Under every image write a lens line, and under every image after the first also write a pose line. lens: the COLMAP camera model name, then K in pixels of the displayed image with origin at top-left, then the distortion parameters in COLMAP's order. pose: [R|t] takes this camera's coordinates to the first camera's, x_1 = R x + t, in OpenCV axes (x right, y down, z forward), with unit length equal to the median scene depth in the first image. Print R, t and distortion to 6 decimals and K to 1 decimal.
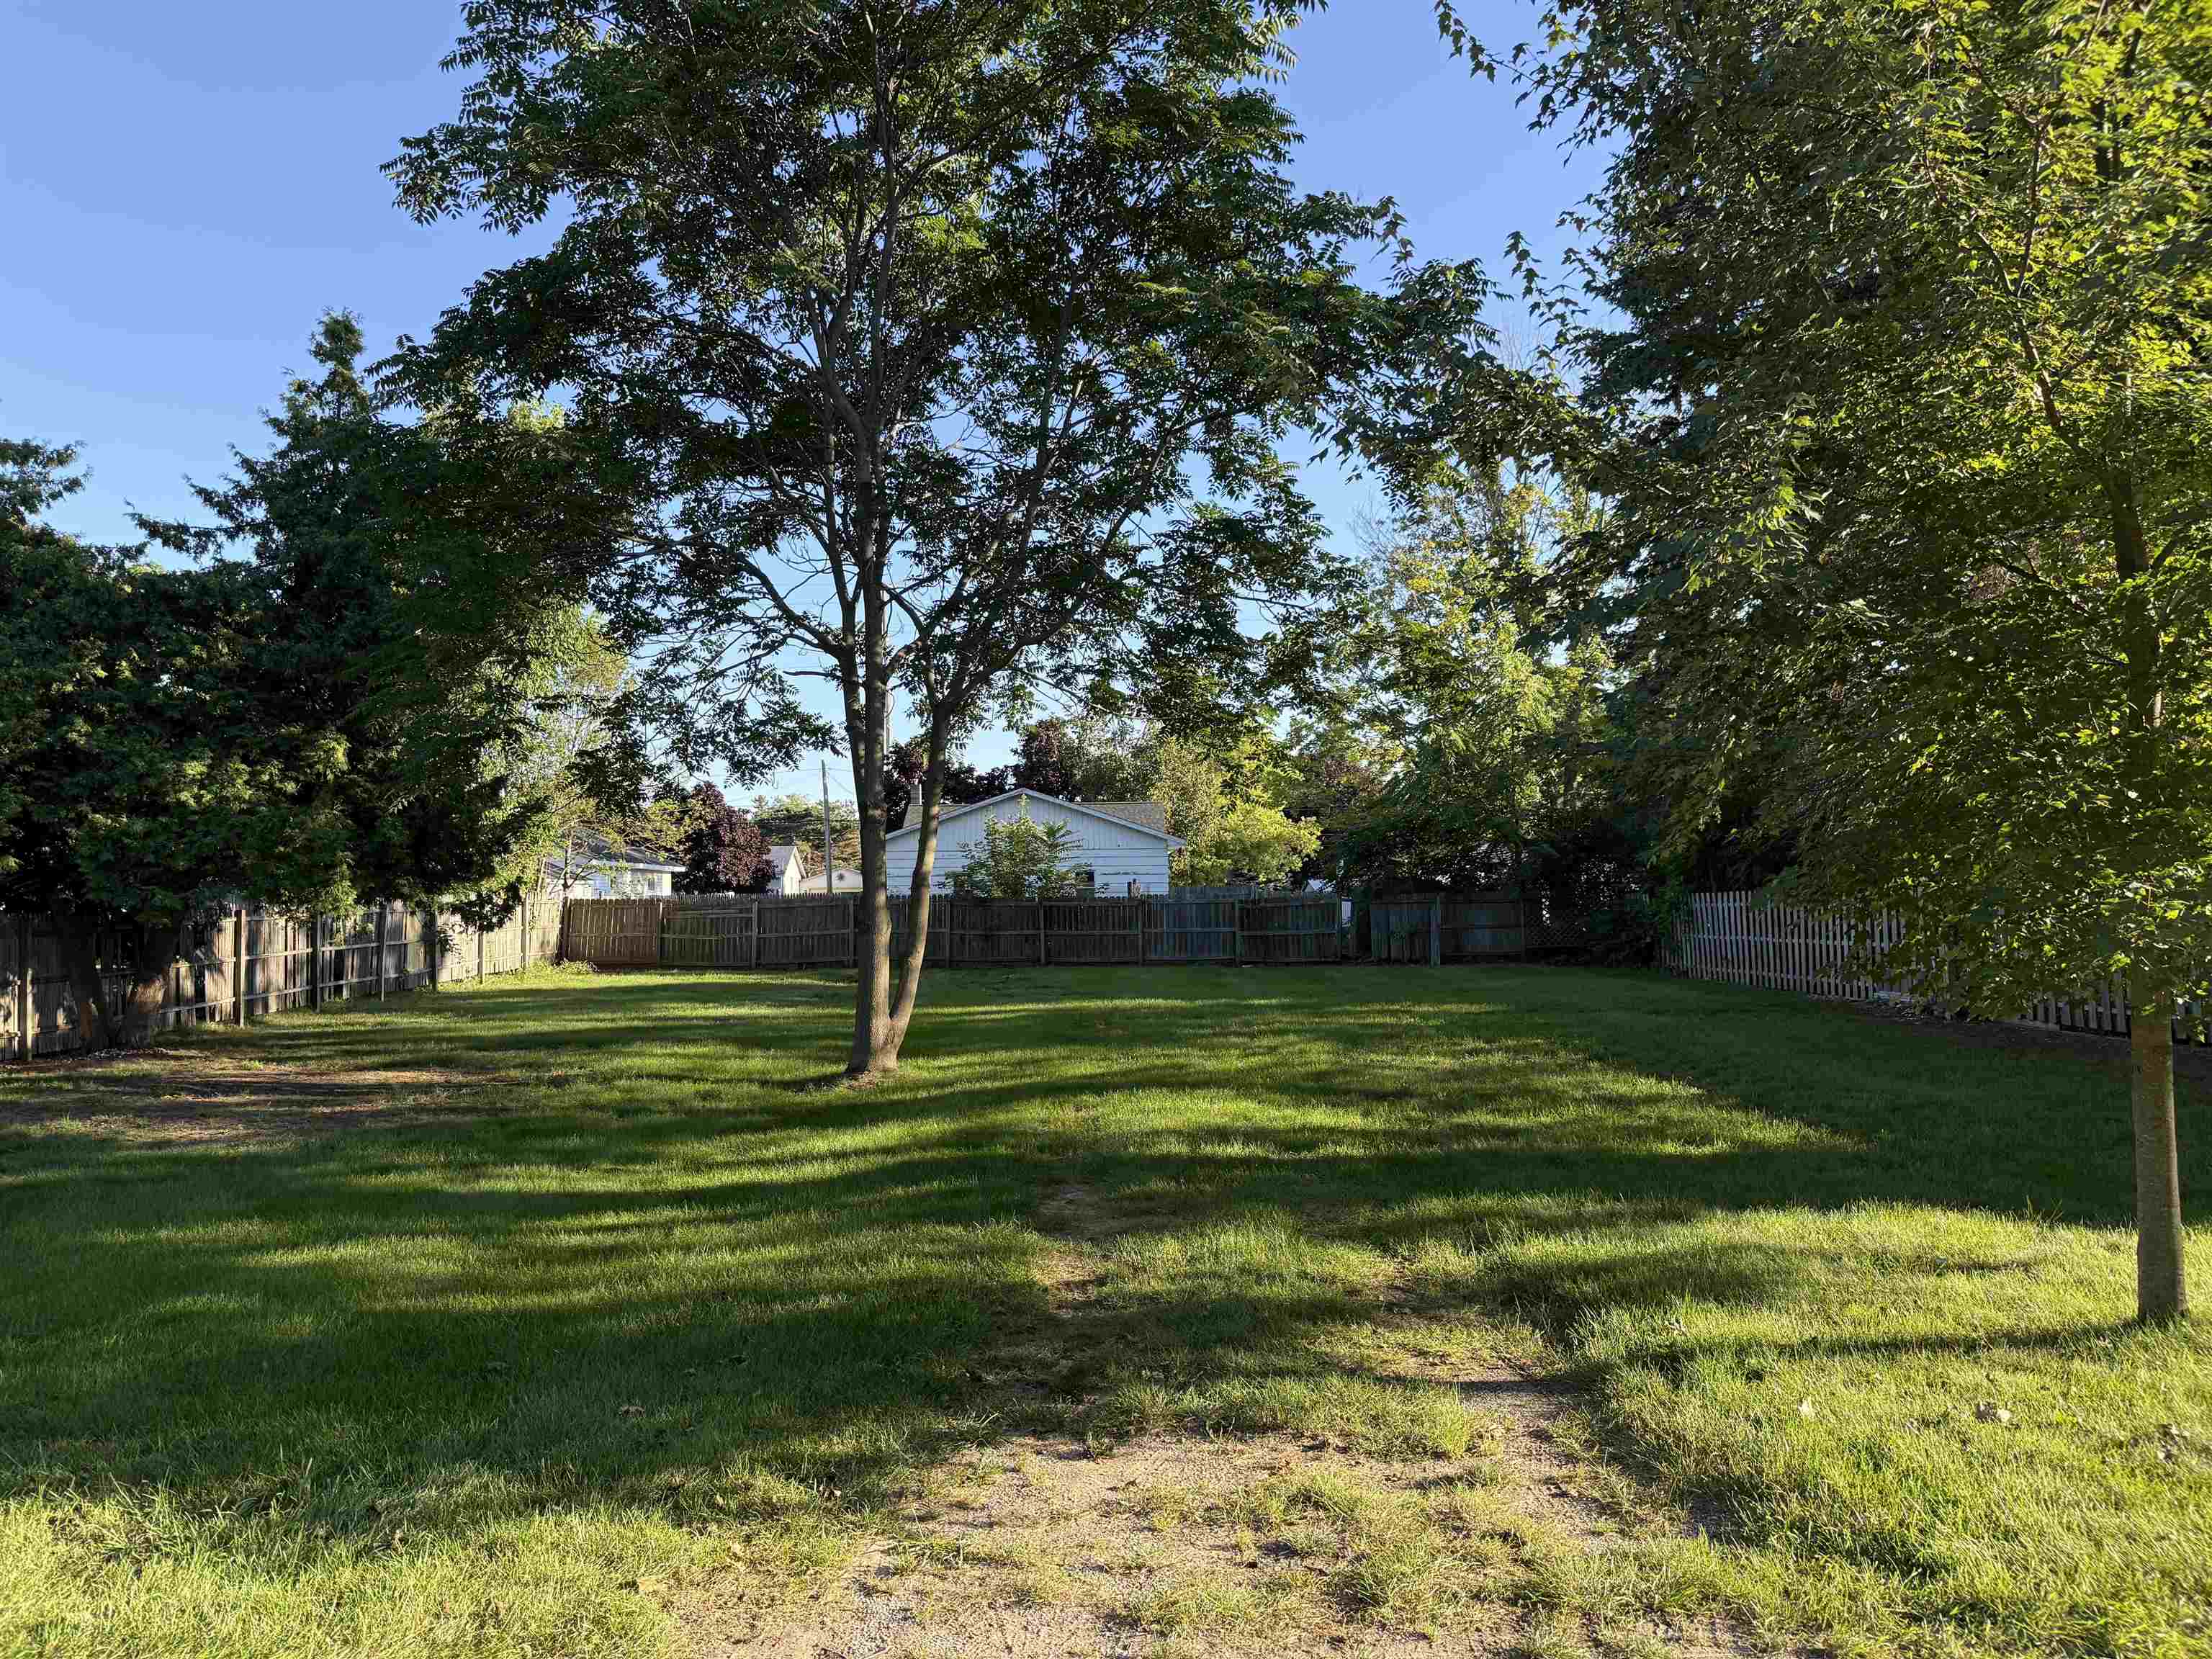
lens RADIAL K [[1536.6, 0, 1106.0], [0, 1536.6, 829.5], [0, 0, 1]] dist [0.064970, -0.096565]
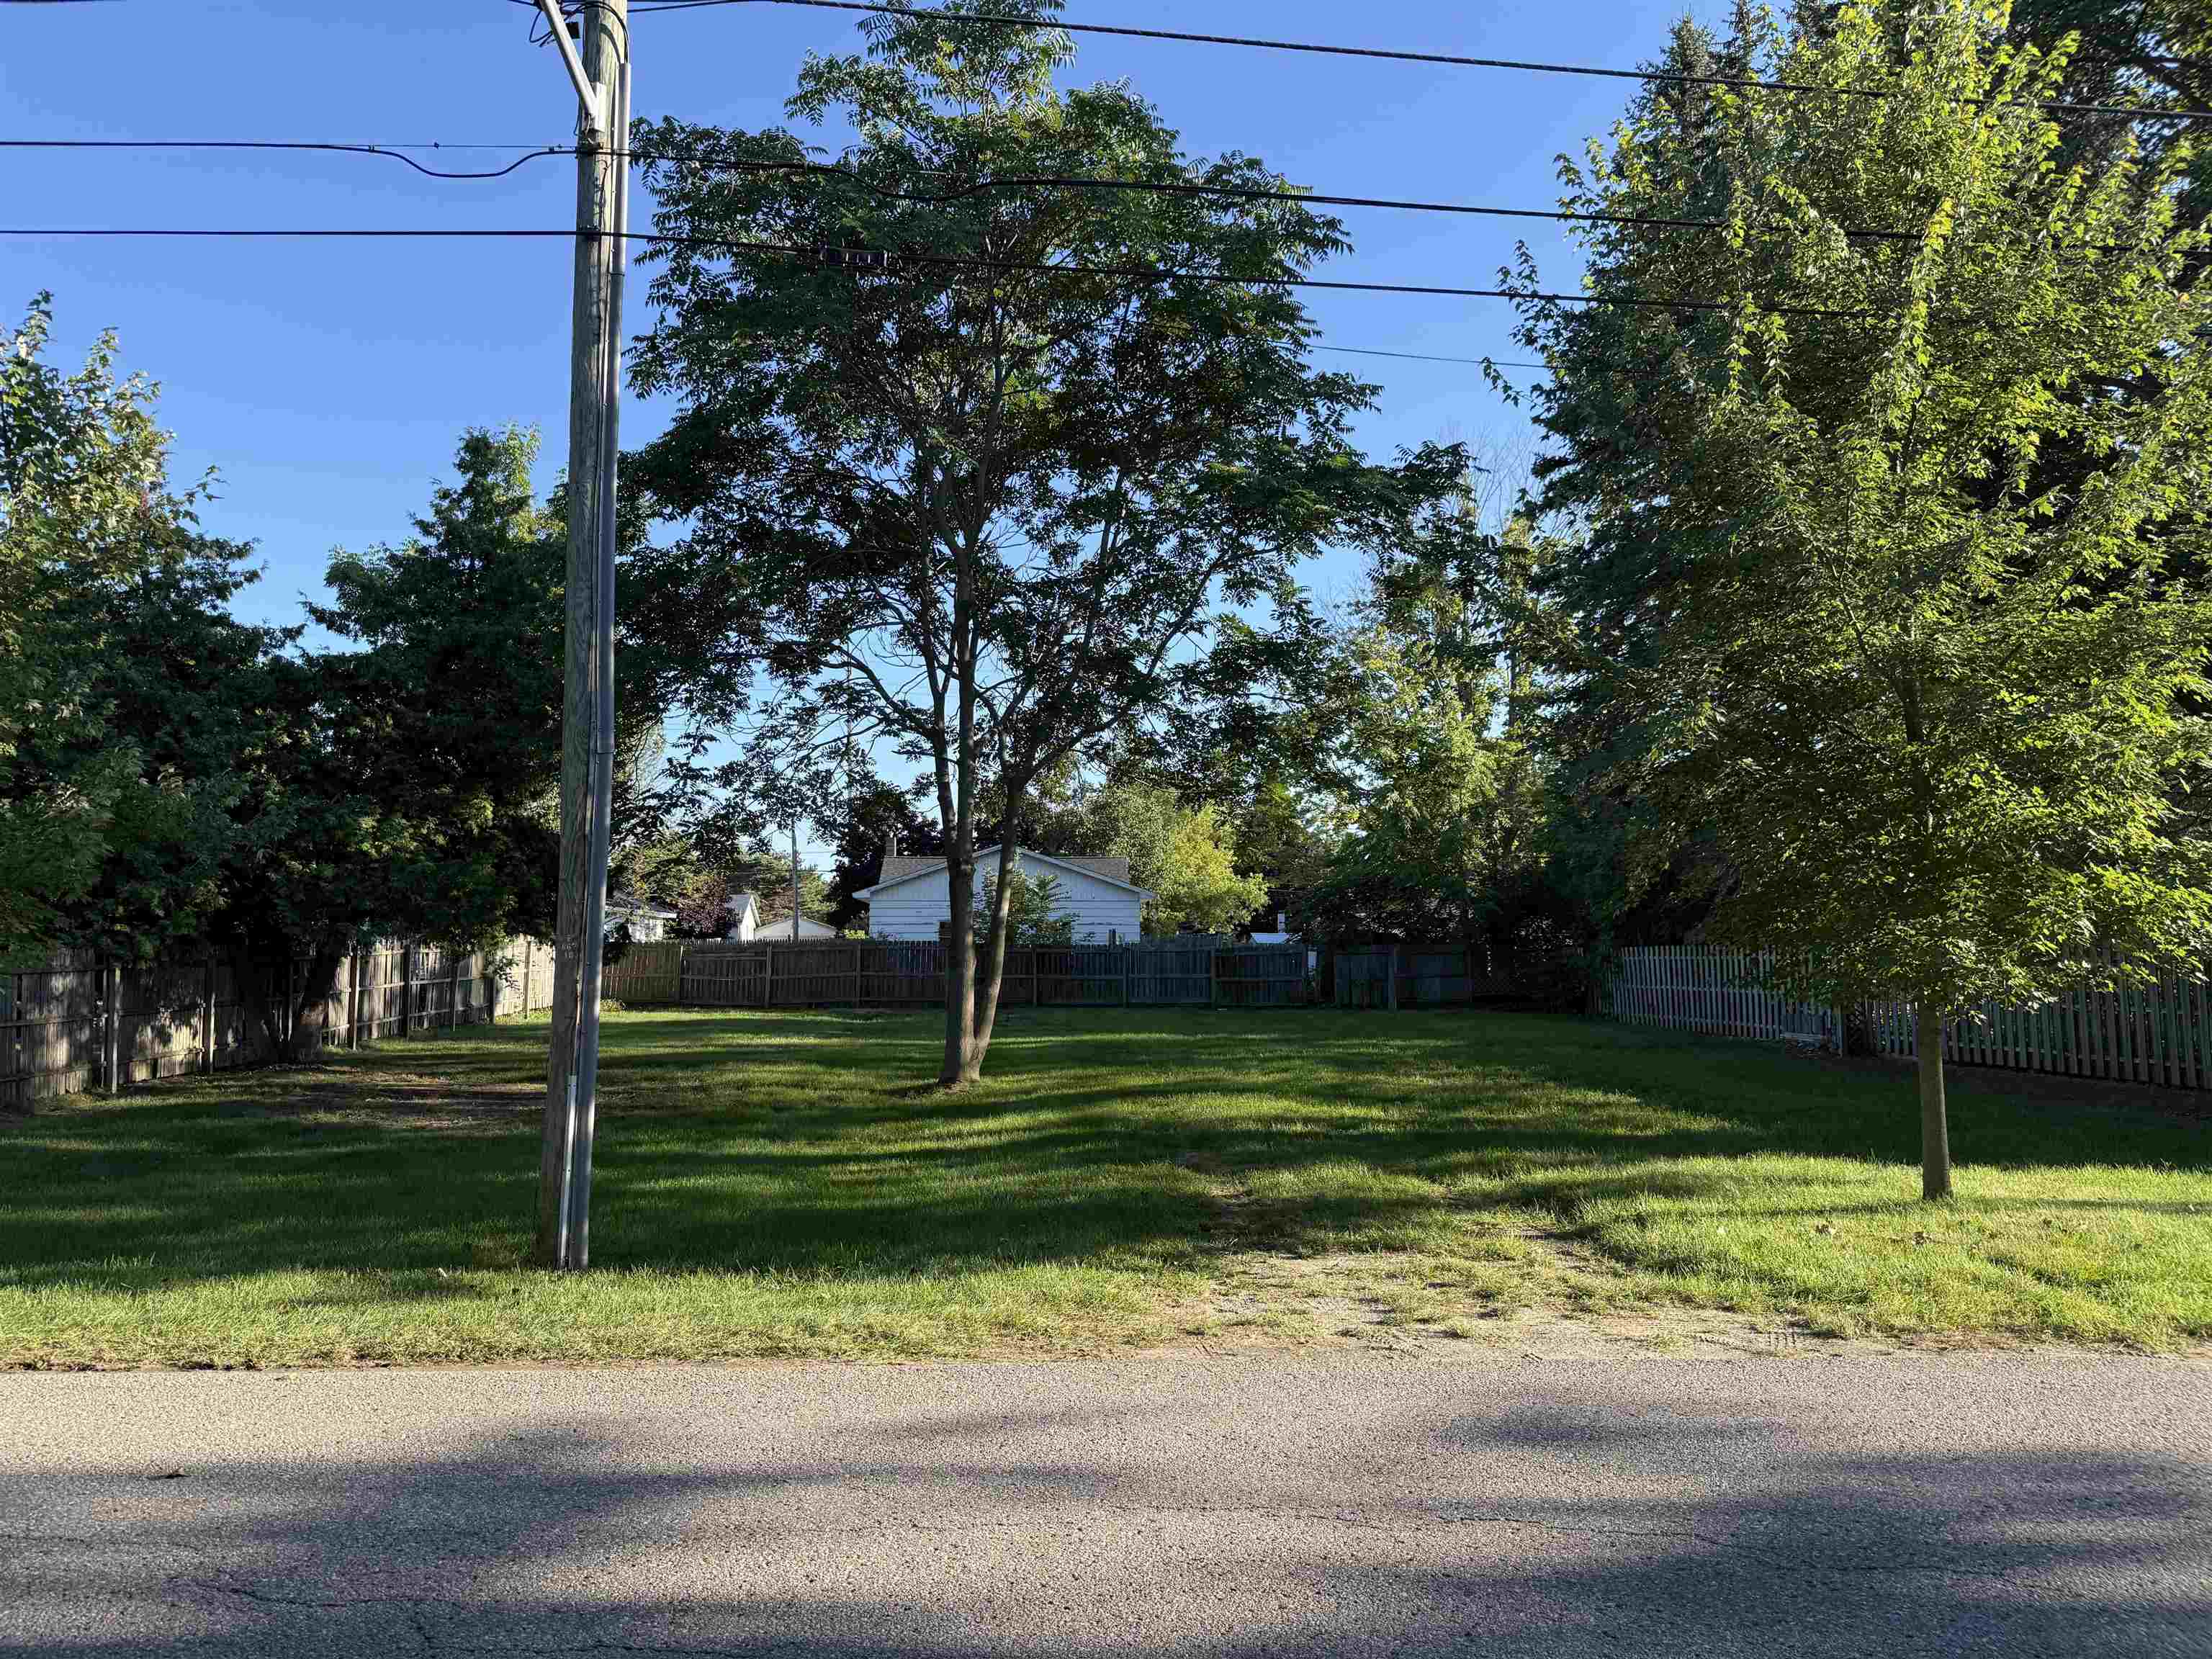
lens RADIAL K [[1569.3, 0, 1080.2], [0, 1569.3, 815.3], [0, 0, 1]] dist [0.111189, -0.227072]
pose [[0.999129, 0.014457, 0.039133, -0.095729], [-0.012788, 0.999011, -0.042574, -0.000803], [-0.039709, 0.042037, 0.998327, -0.215437]]
